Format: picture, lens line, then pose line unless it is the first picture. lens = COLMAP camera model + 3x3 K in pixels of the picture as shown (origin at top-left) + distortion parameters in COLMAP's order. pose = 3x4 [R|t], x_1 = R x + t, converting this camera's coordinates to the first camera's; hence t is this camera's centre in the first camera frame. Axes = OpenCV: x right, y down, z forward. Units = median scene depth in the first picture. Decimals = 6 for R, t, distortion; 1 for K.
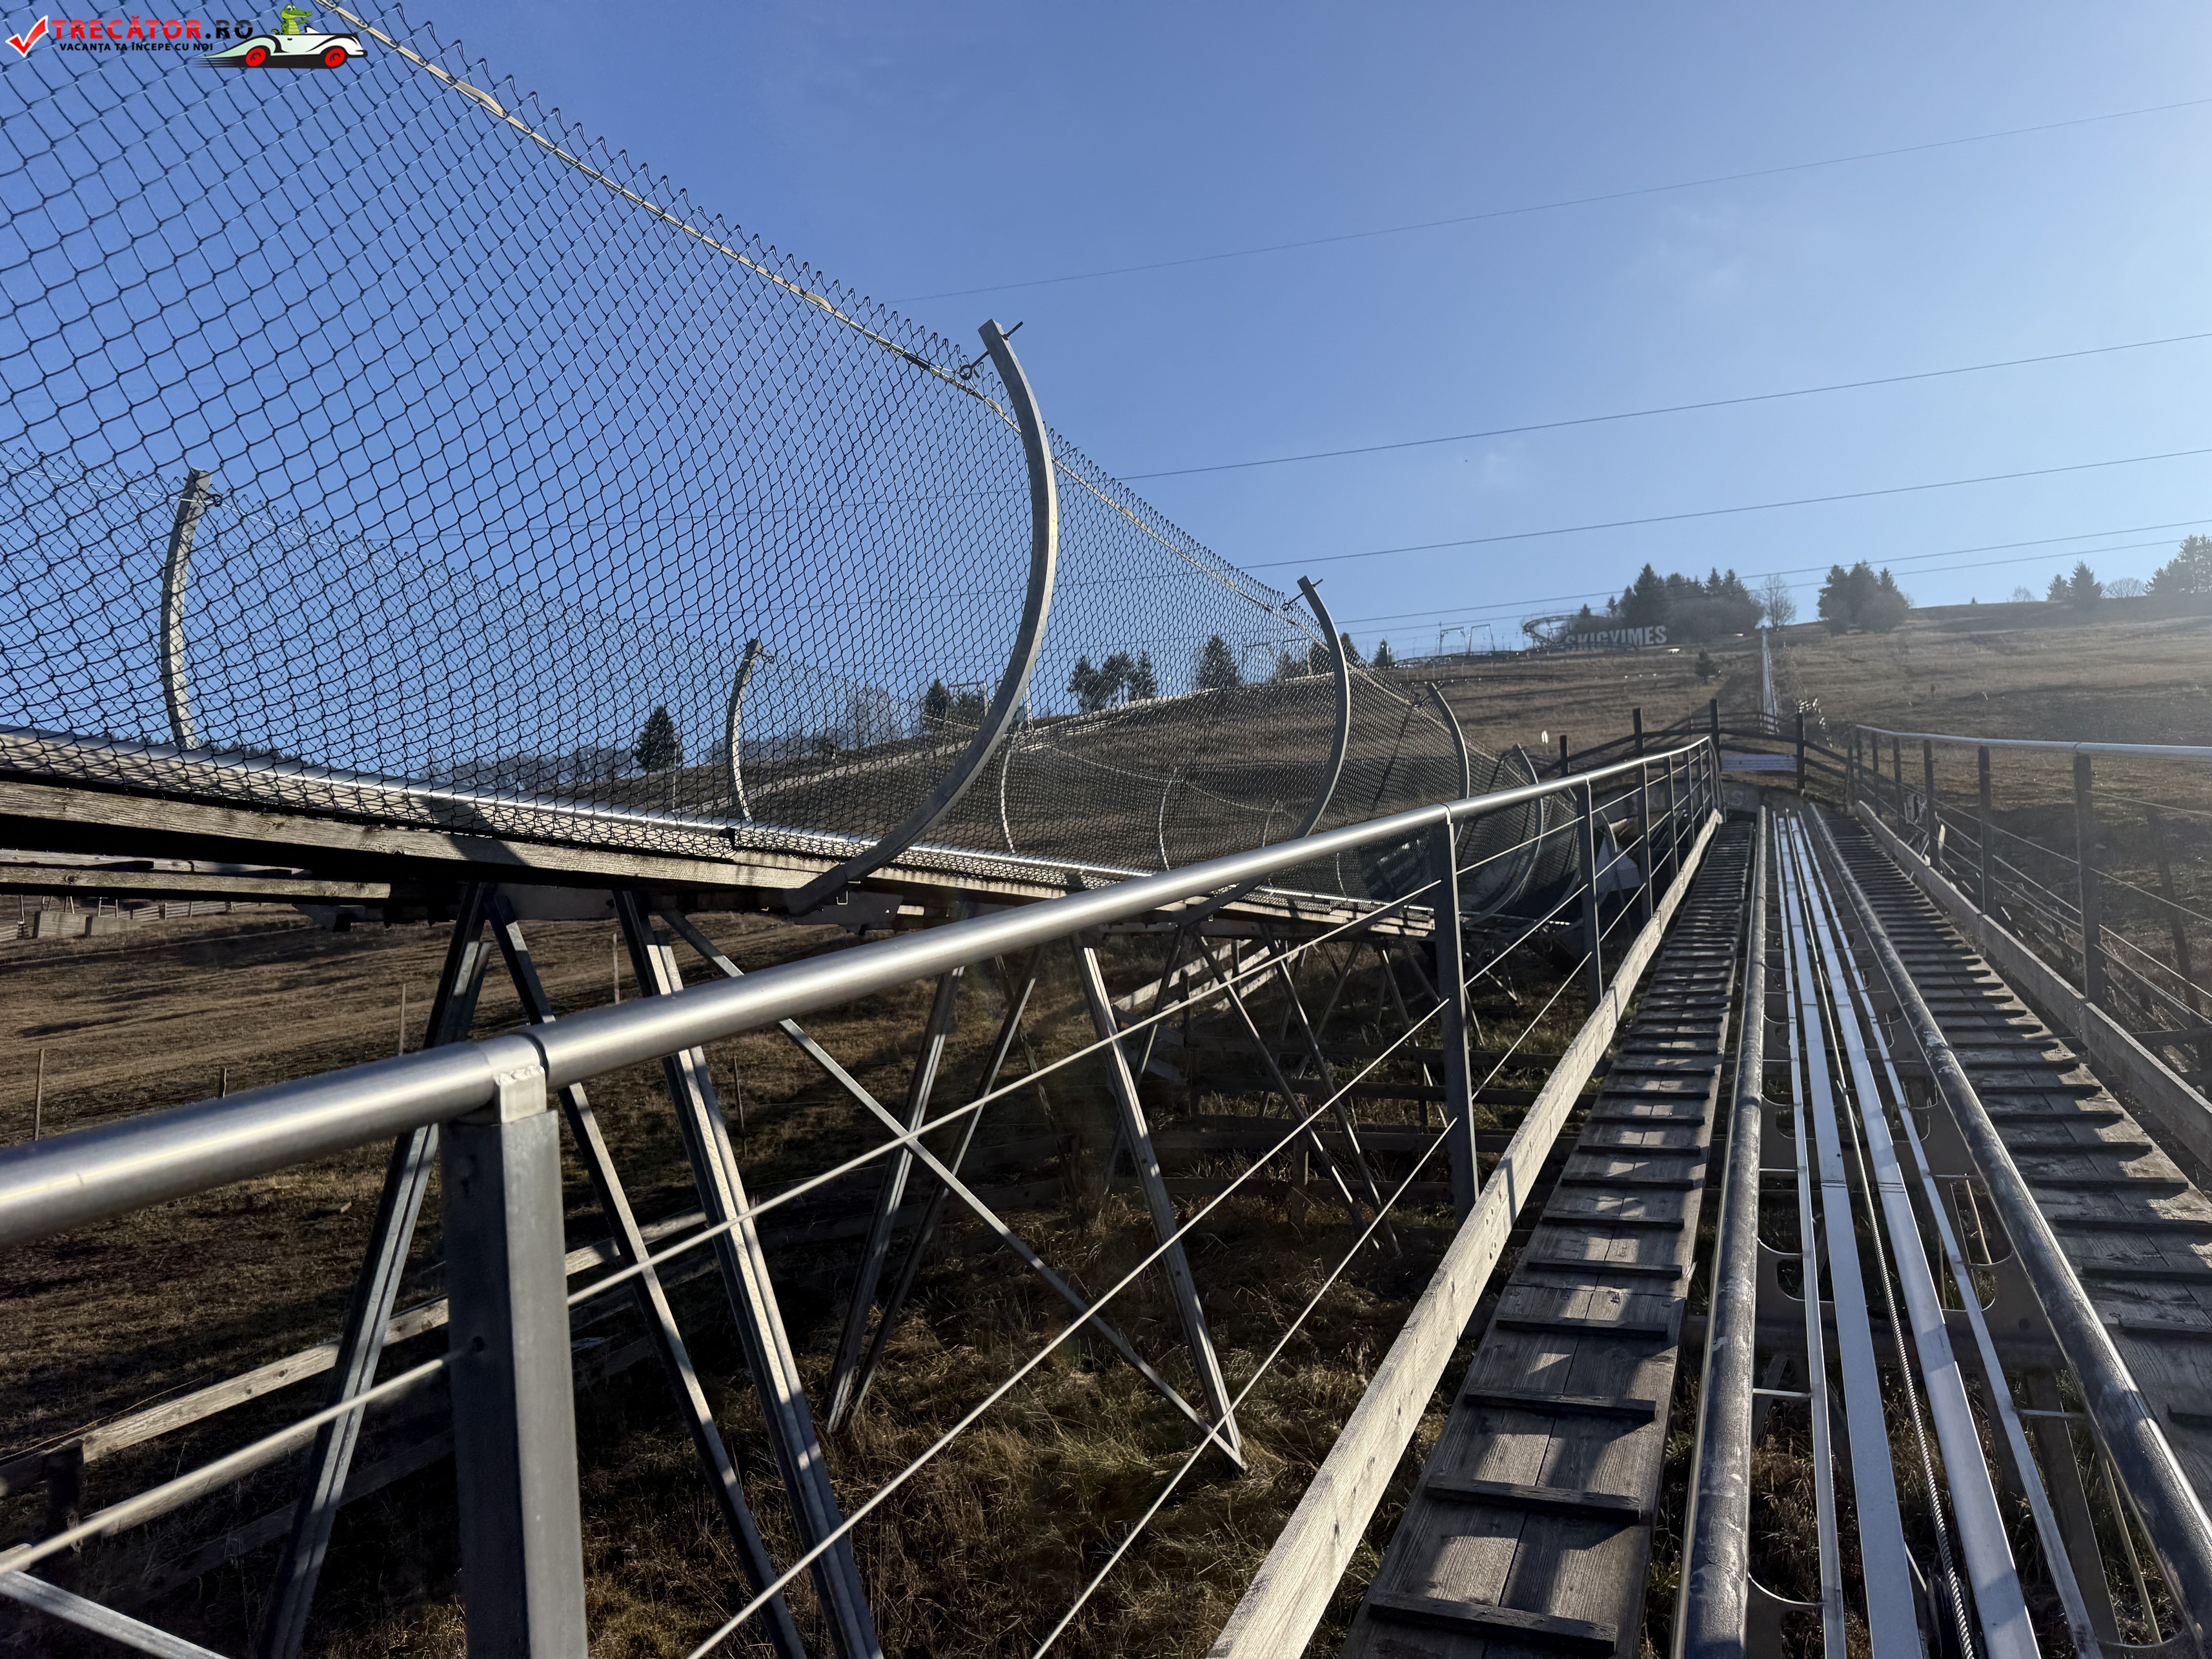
lens RADIAL K [[1543.8, 0, 1102.4], [0, 1543.8, 816.8], [0, 0, 1]] dist [0.090179, -0.125030]
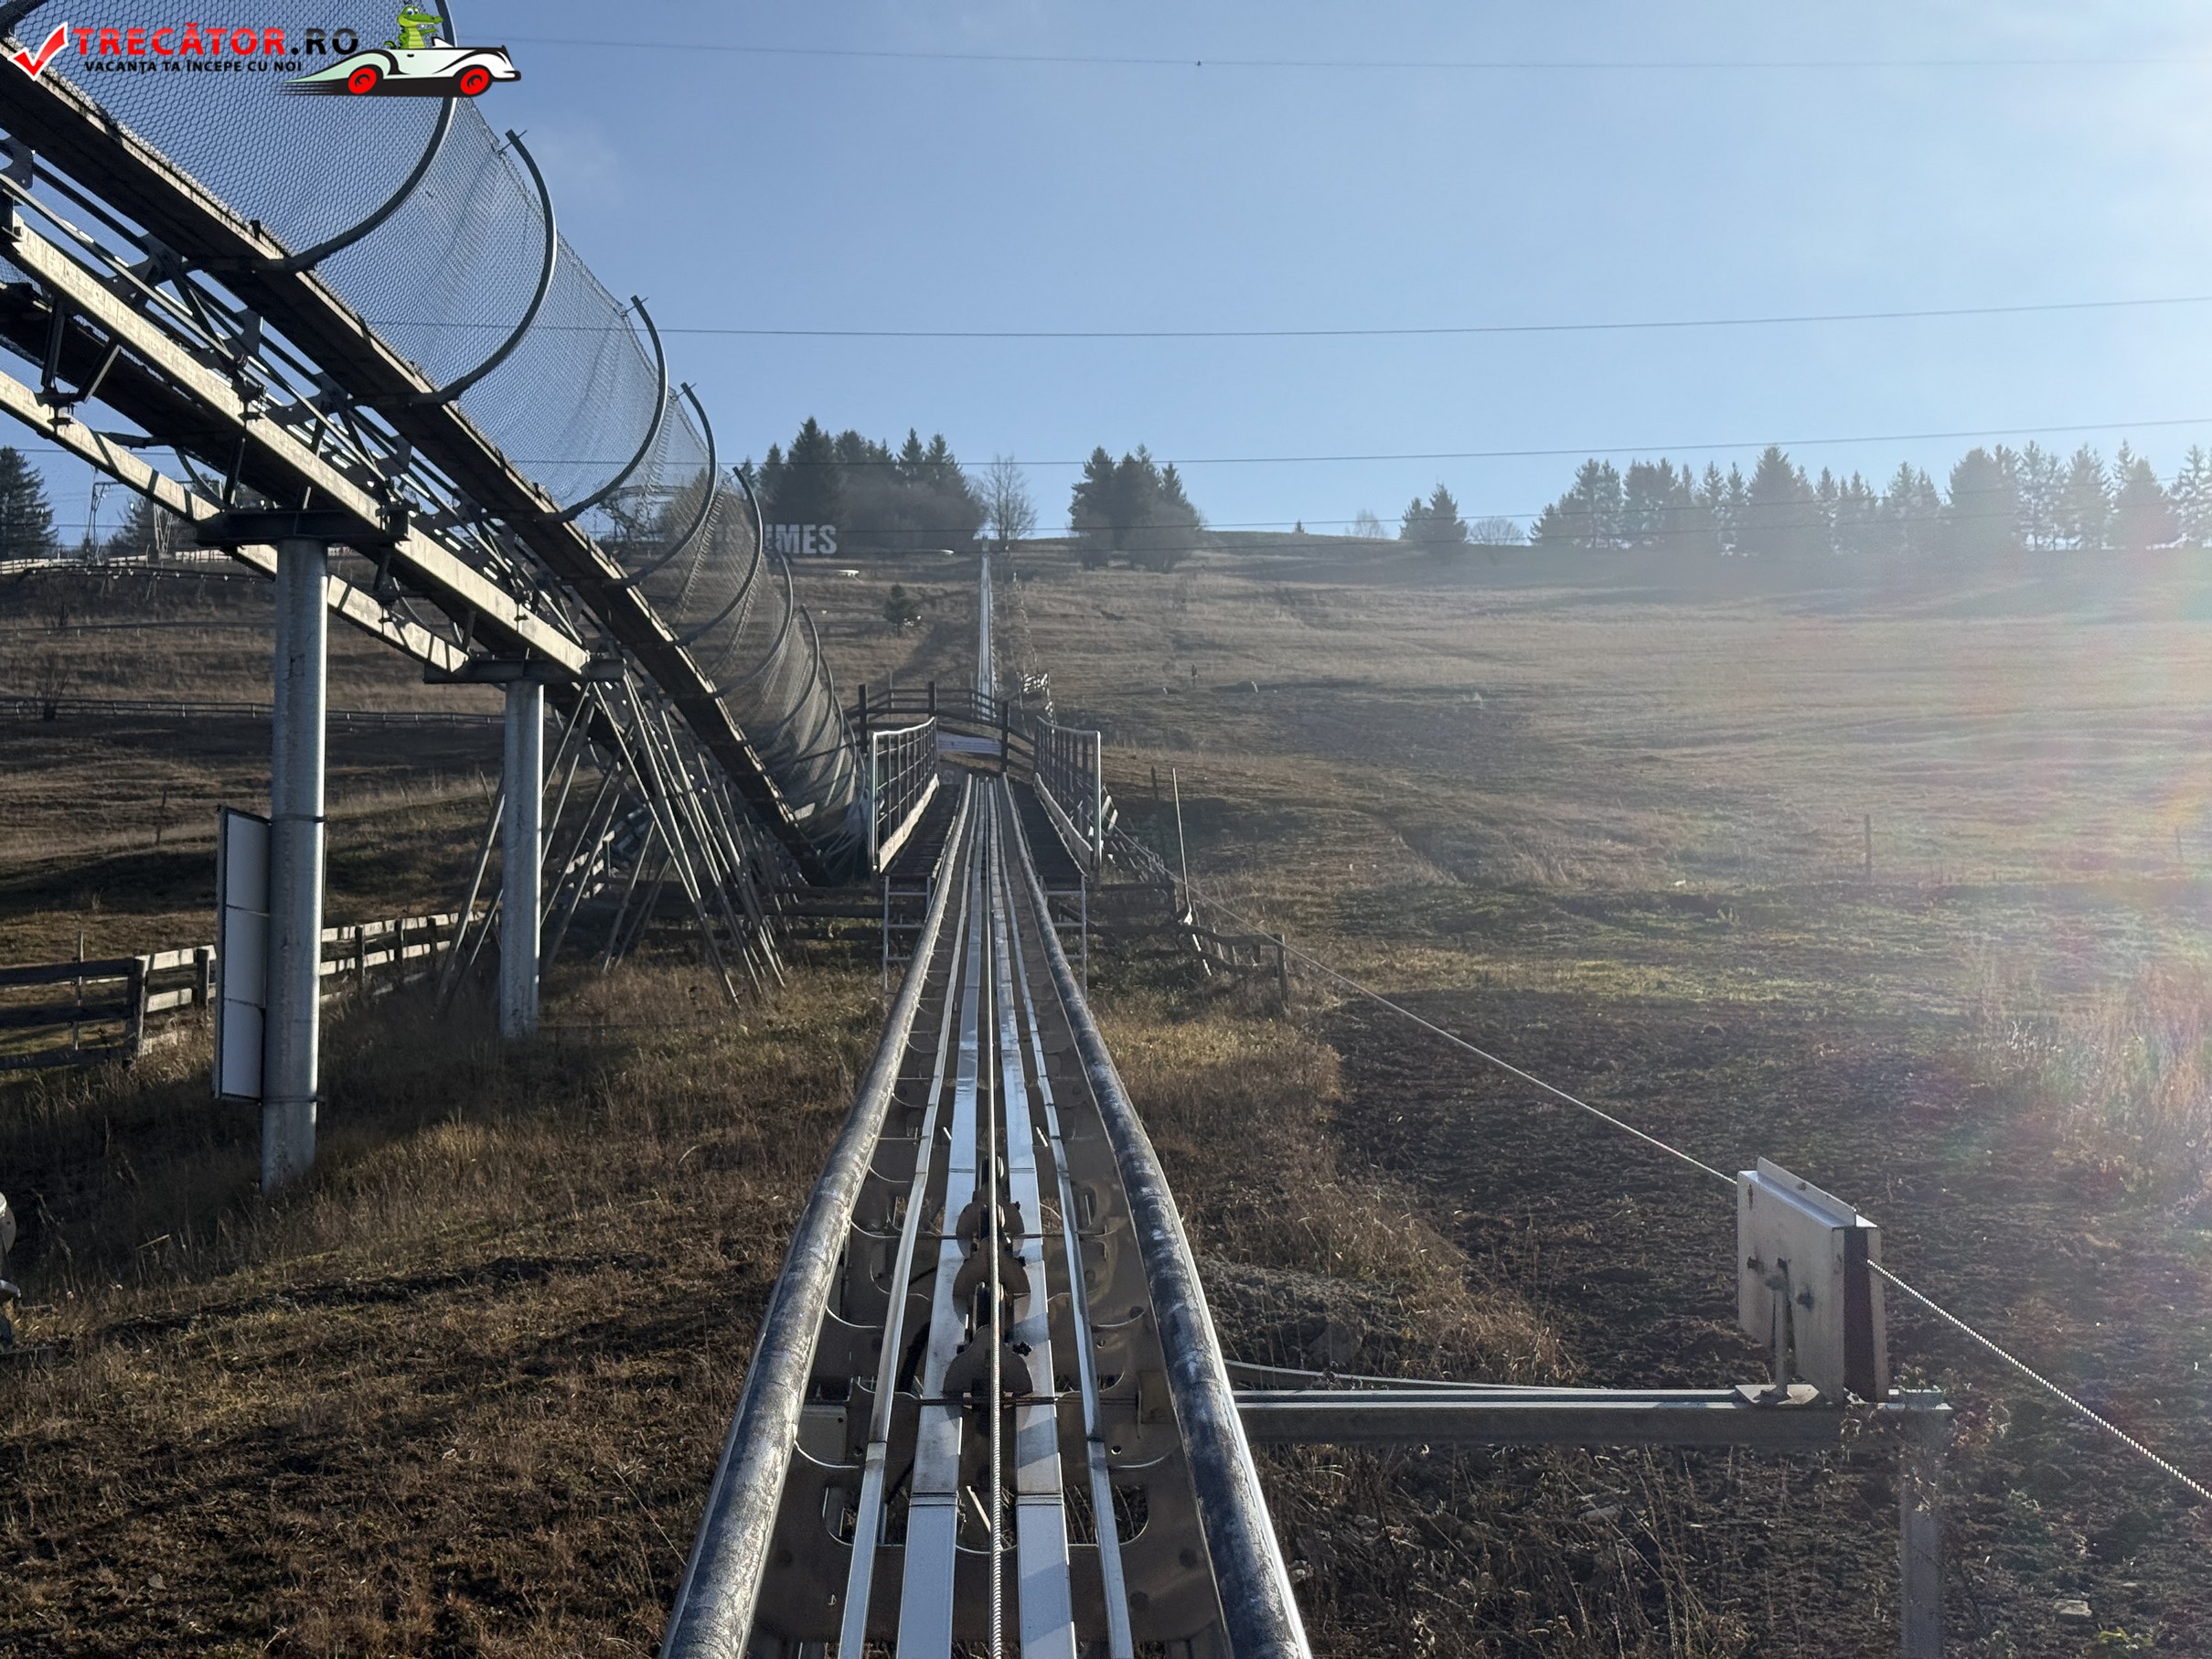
lens RADIAL K [[3081.3, 0, 1098.5], [0, 3081.3, 833.8], [0, 0, 1]] dist [0.111455, -0.072863]
pose [[0.902828, 0.051345, 0.426925, -0.038707], [-0.050132, 0.998643, -0.014089, 0.005162], [-0.427069, -0.008683, 0.904177, -0.092243]]
